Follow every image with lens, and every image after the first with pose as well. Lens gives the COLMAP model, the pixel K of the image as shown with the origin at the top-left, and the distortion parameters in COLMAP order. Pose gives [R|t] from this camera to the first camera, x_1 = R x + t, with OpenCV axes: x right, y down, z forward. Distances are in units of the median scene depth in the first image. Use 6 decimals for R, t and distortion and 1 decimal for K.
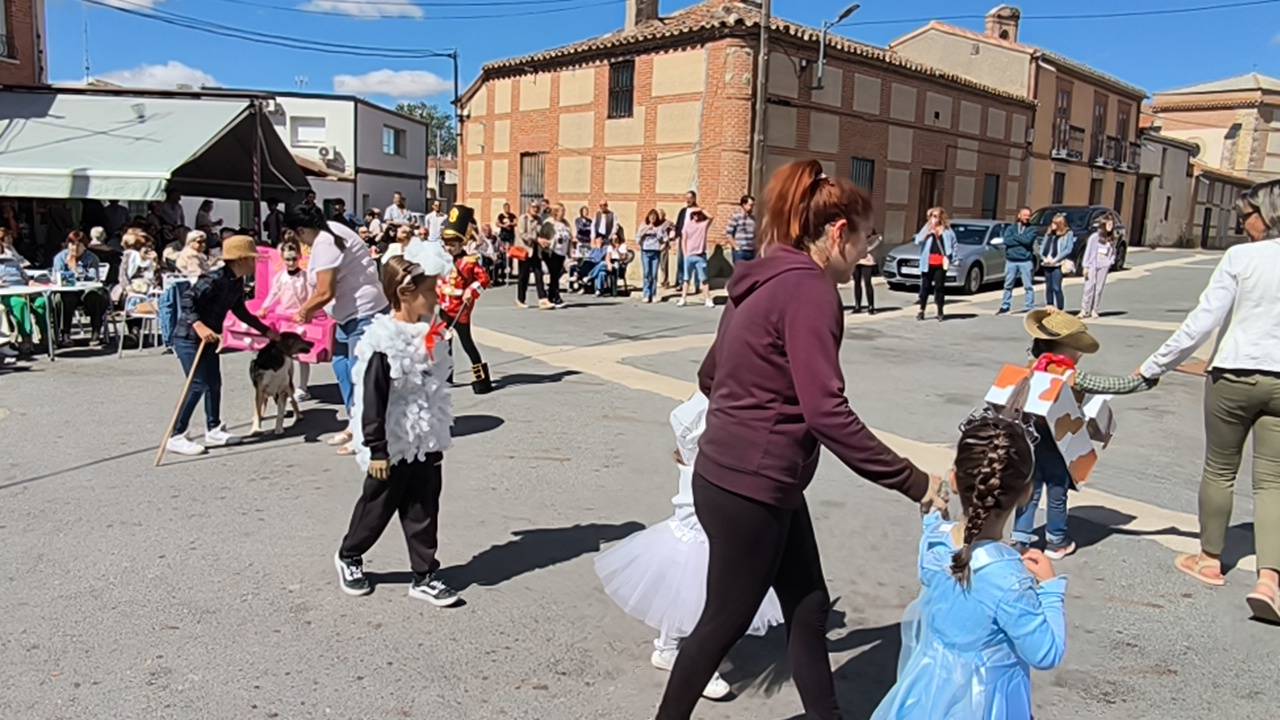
lens RADIAL K [[955.8, 0, 640.0], [0, 955.8, 360.0], [0, 0, 1]] dist [-0.028491, 0.008817]
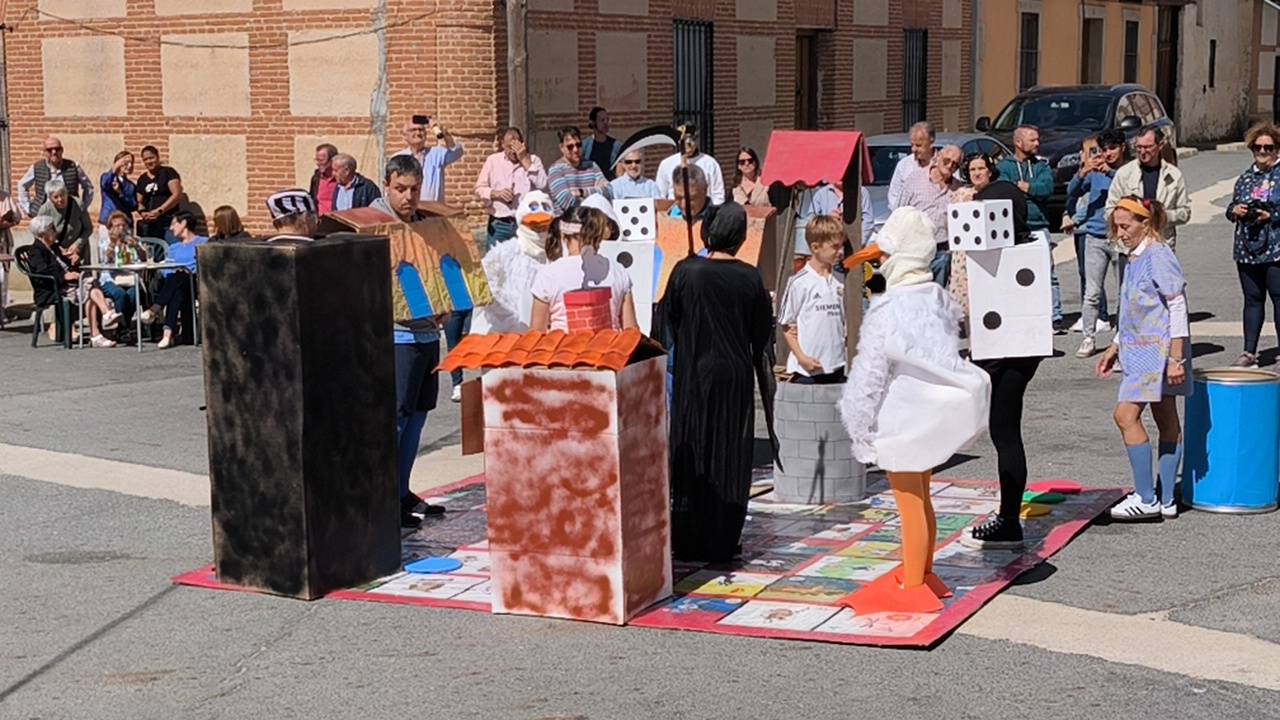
lens RADIAL K [[2150.5, 0, 645.7], [0, 2150.5, 361.8], [0, 0, 1]] dist [0.255886, -1.056581]
pose [[0.961911, -0.077740, 0.262077, -0.098109], [0.084610, 0.996301, -0.015014, -0.022321], [-0.259941, 0.036616, 0.964930, -0.064881]]
